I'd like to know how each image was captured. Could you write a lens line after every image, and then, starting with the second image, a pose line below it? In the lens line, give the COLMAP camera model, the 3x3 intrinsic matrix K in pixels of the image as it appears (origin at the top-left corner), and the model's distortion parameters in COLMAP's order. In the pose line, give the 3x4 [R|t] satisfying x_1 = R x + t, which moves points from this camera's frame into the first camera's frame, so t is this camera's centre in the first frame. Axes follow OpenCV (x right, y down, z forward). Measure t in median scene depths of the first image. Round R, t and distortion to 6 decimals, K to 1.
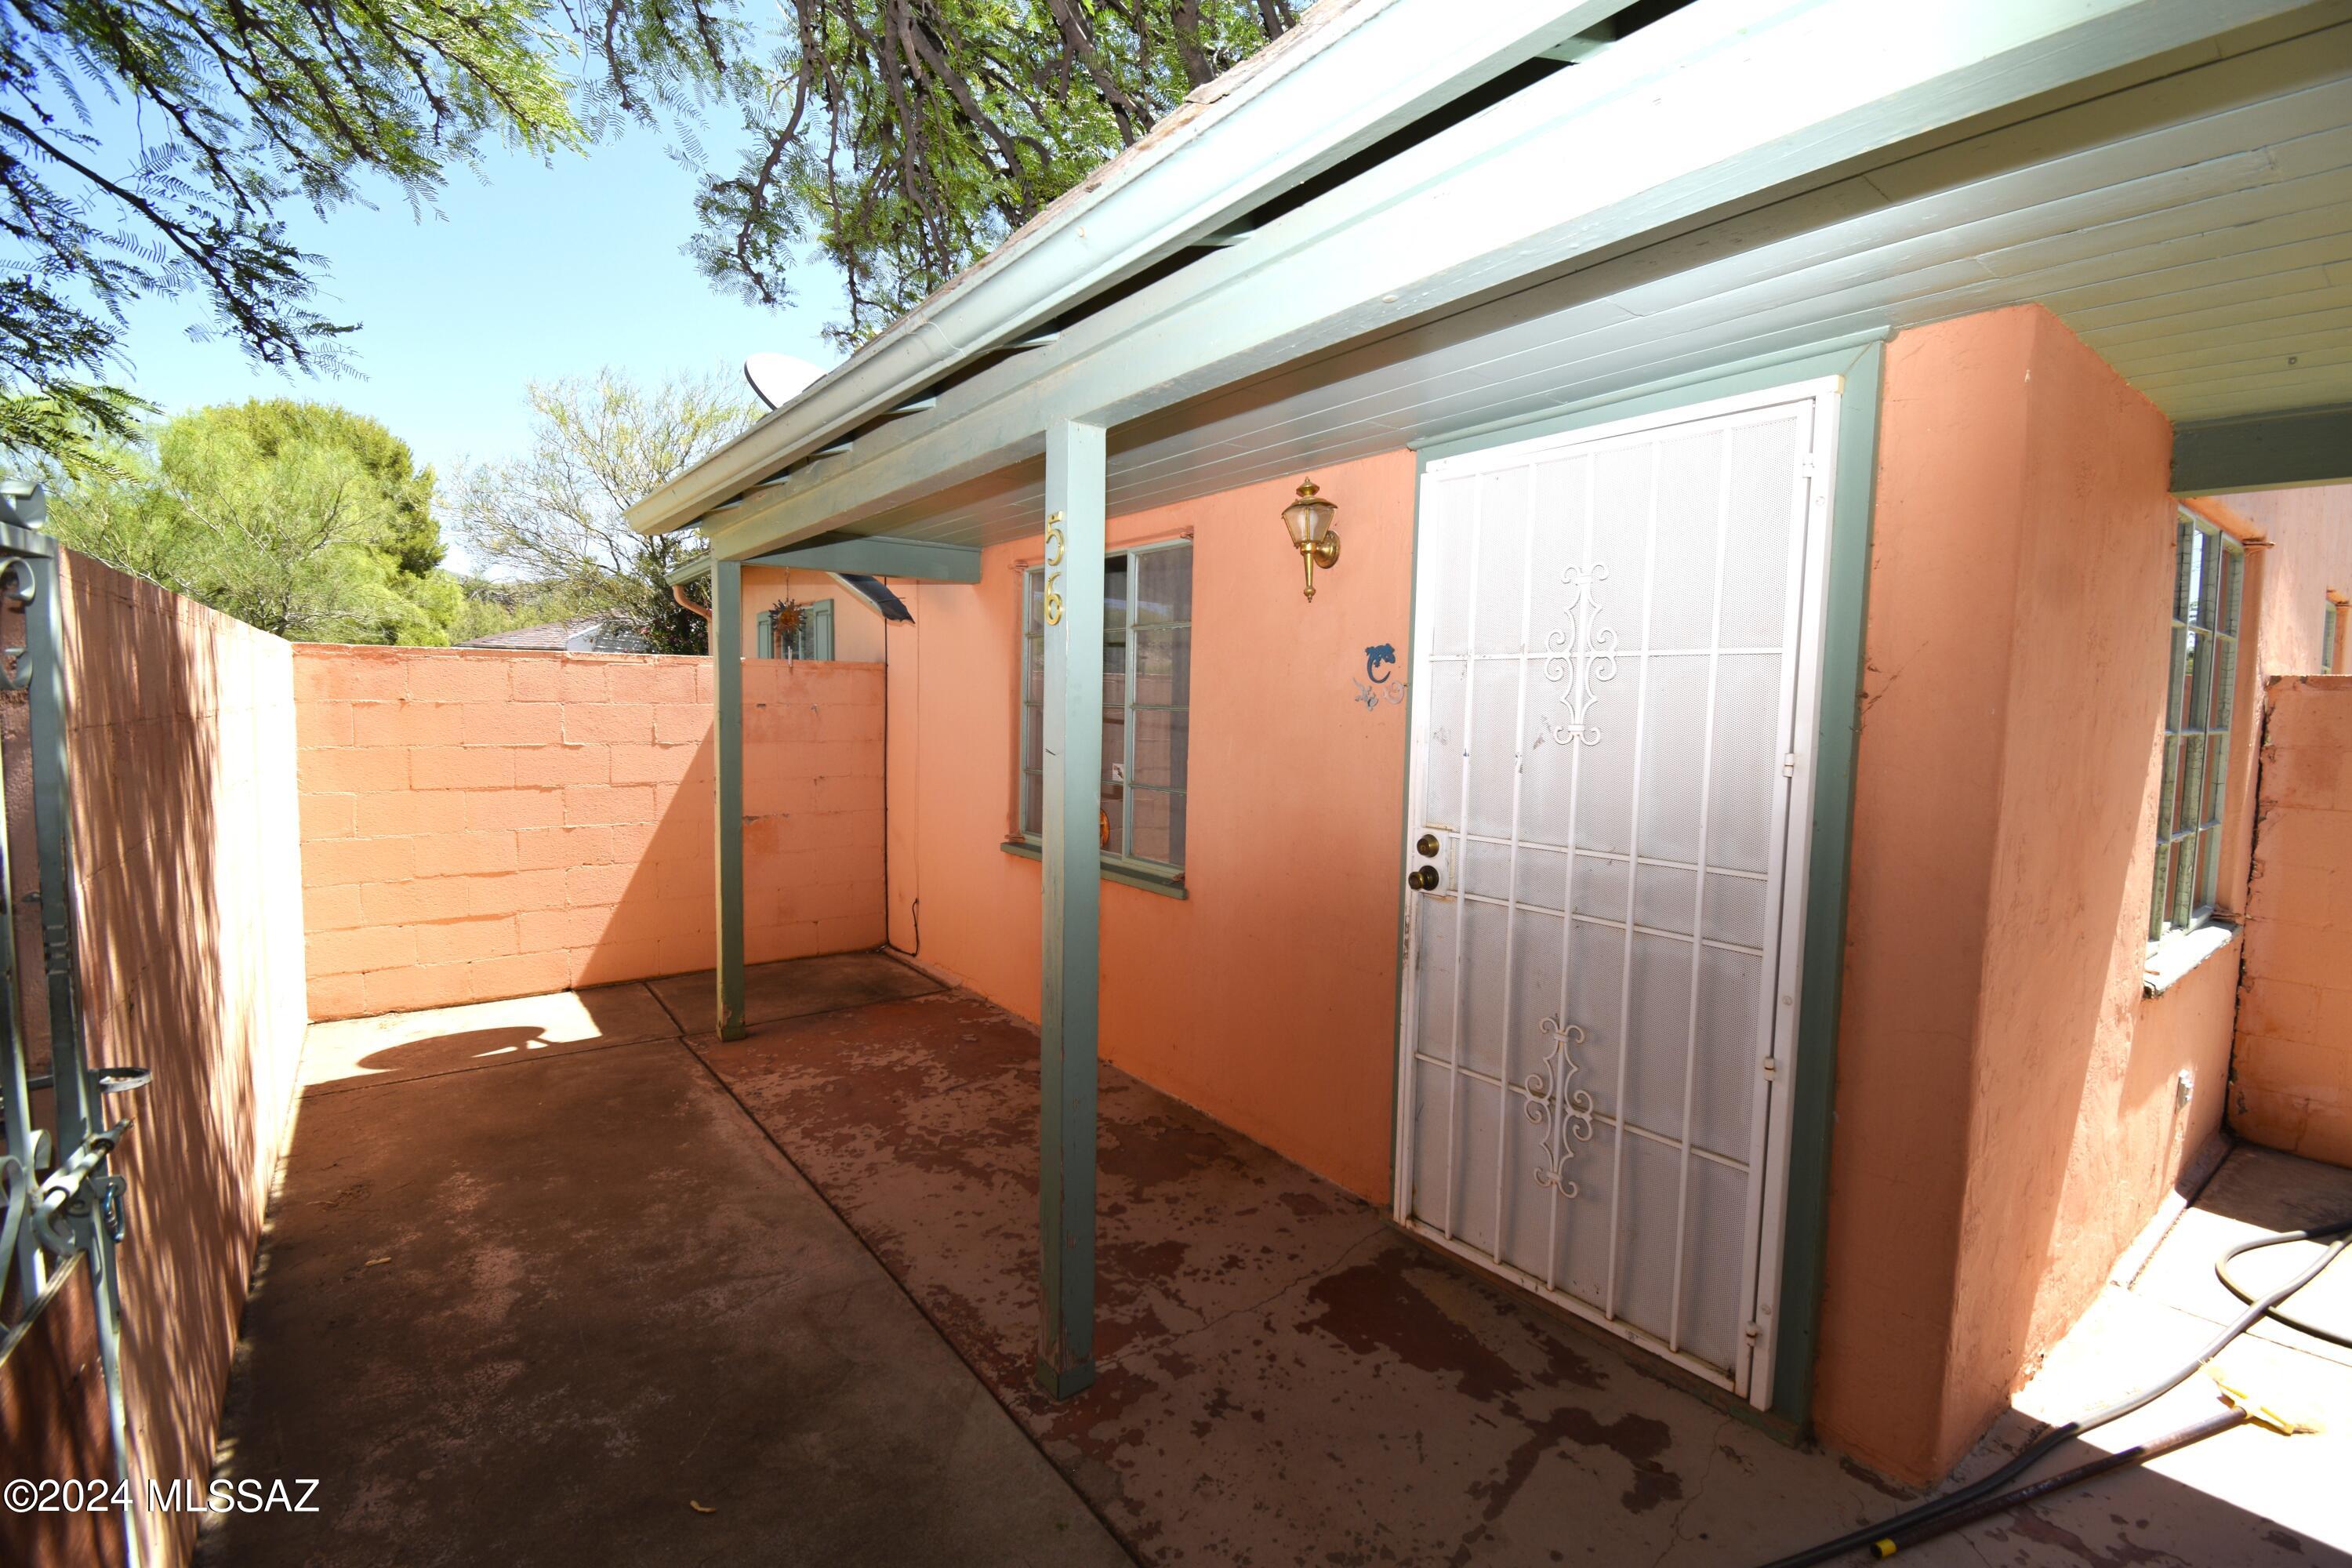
lens RADIAL K [[1035.8, 0, 1181.1], [0, 1035.8, 781.2], [0, 0, 1]] dist [-0.004646, -0.003411]
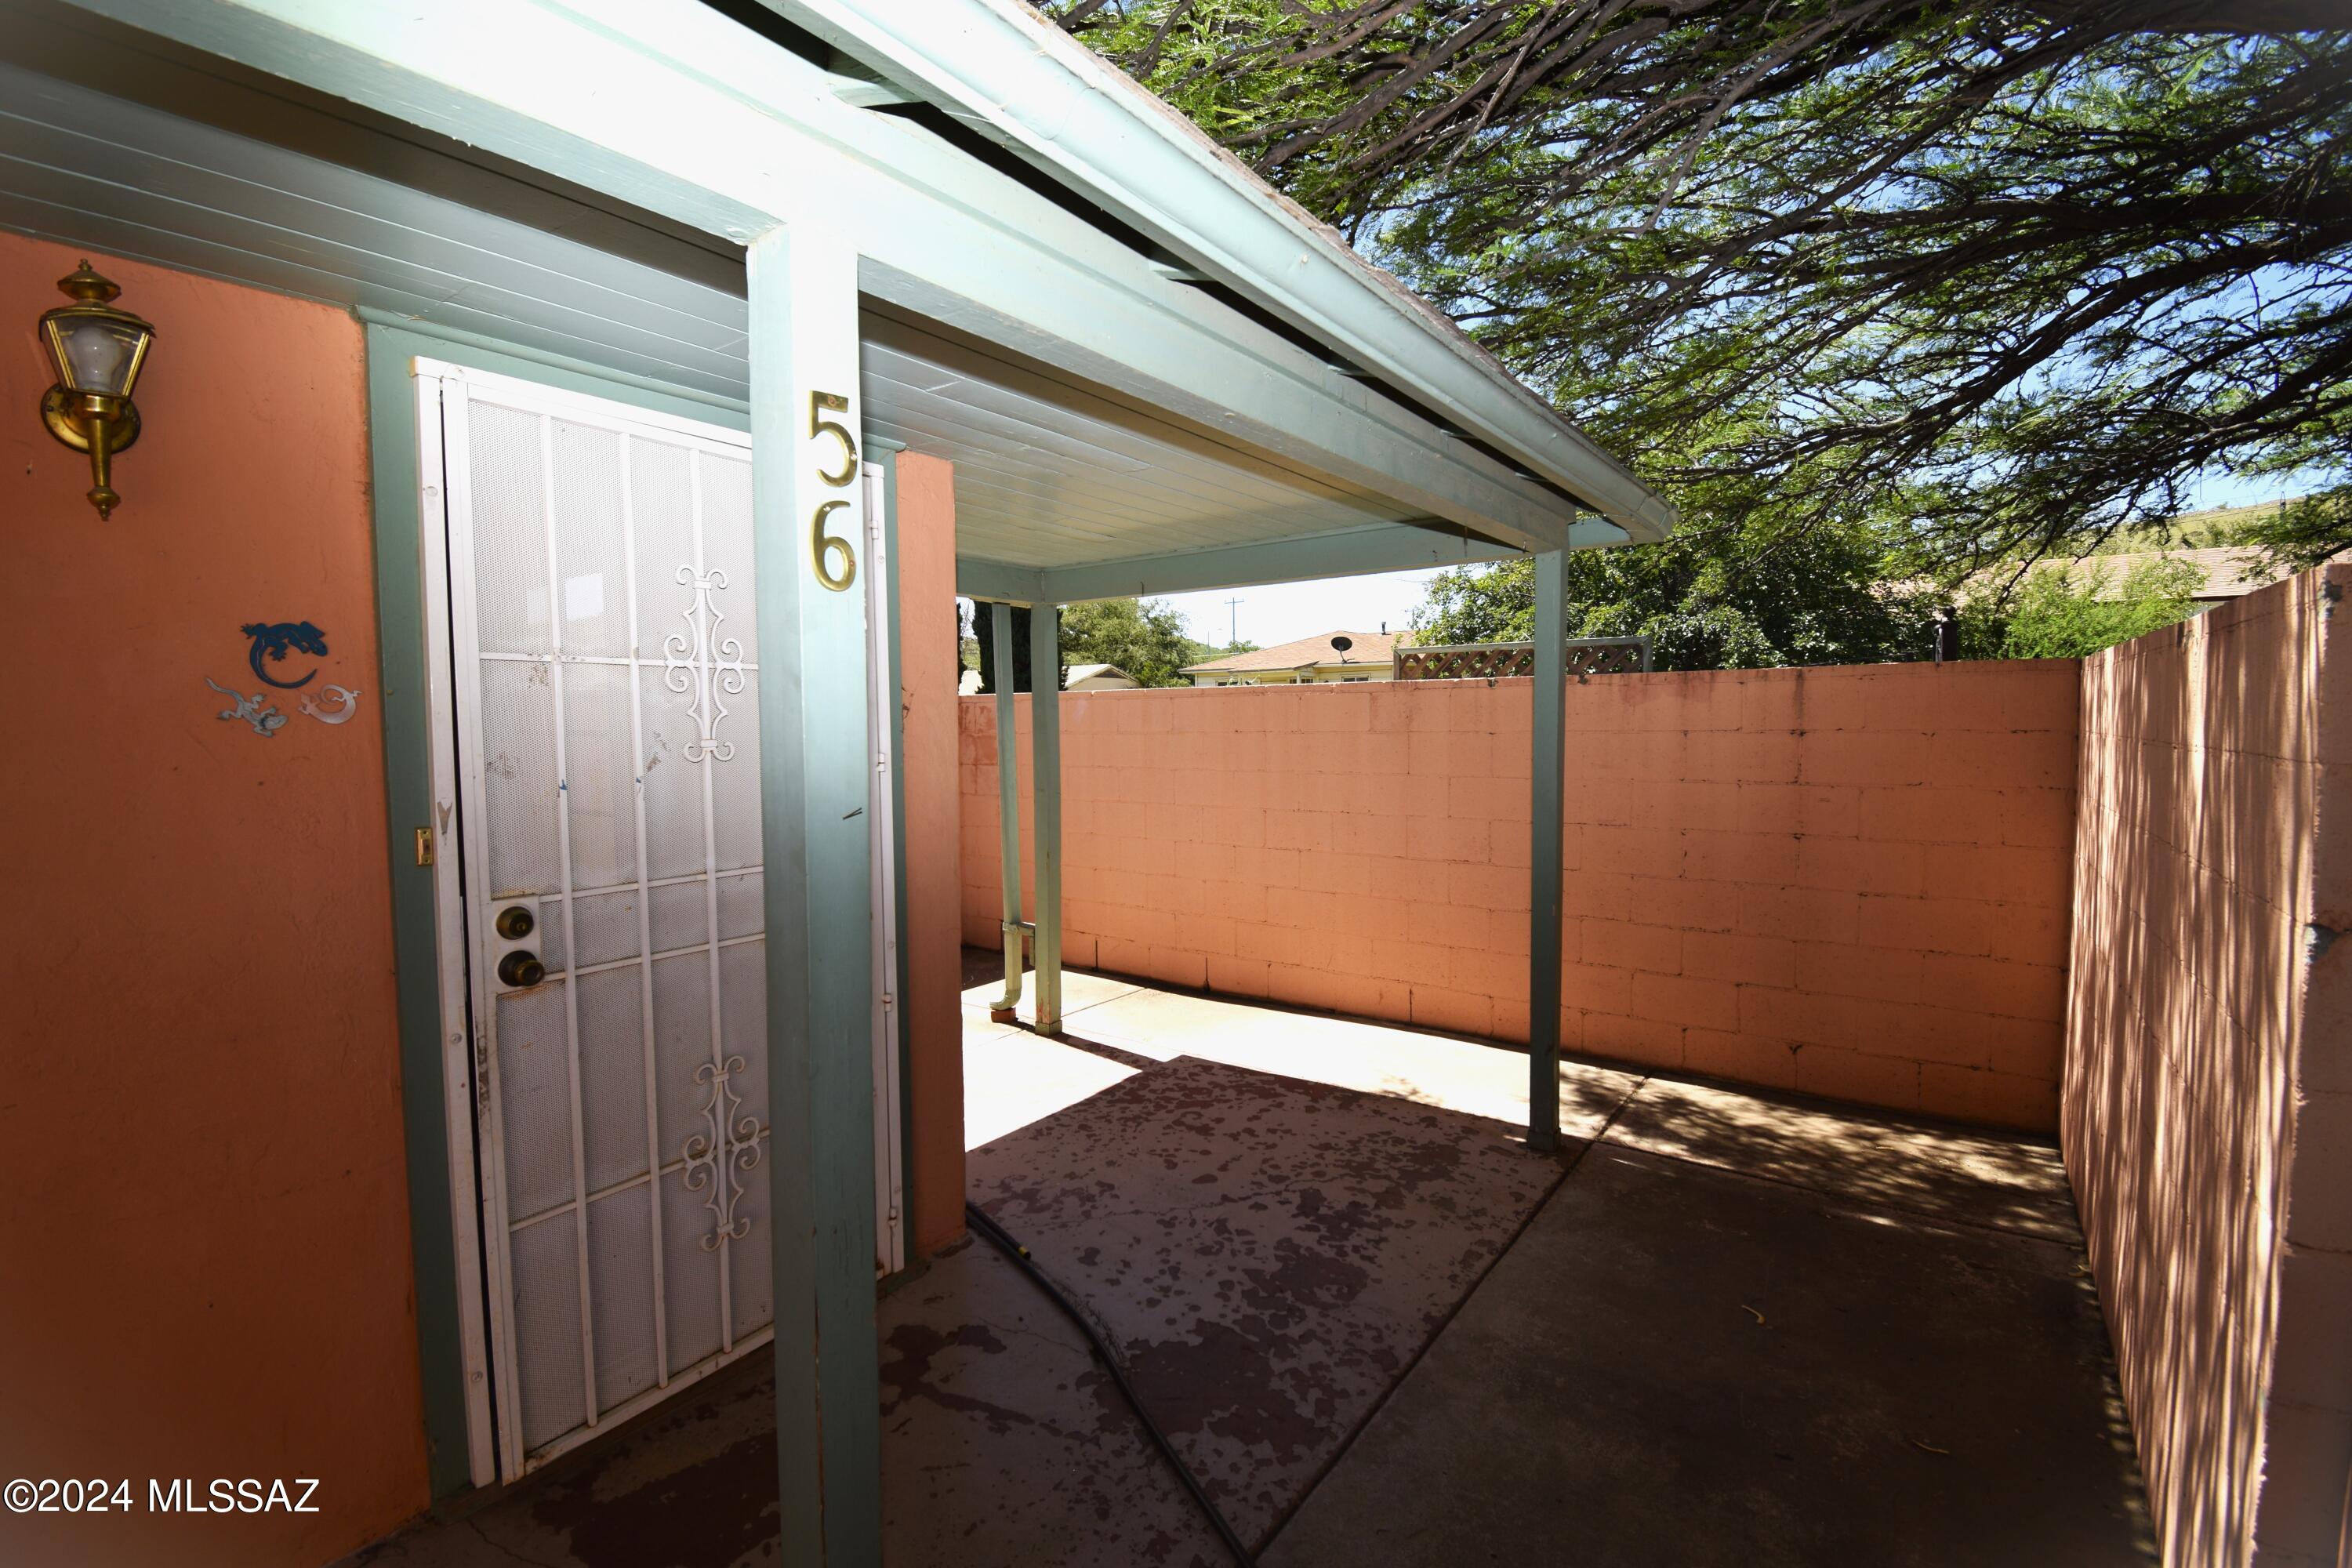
lens RADIAL K [[1035.8, 0, 1181.2], [0, 1035.8, 784.1], [0, 0, 1]] dist [-0.004646, -0.003411]
pose [[-0.287885, -0.072363, 0.954927, -0.568121], [0.079534, 0.991890, 0.099141, -0.066201], [-0.954357, 0.104491, -0.279794, 0.771192]]
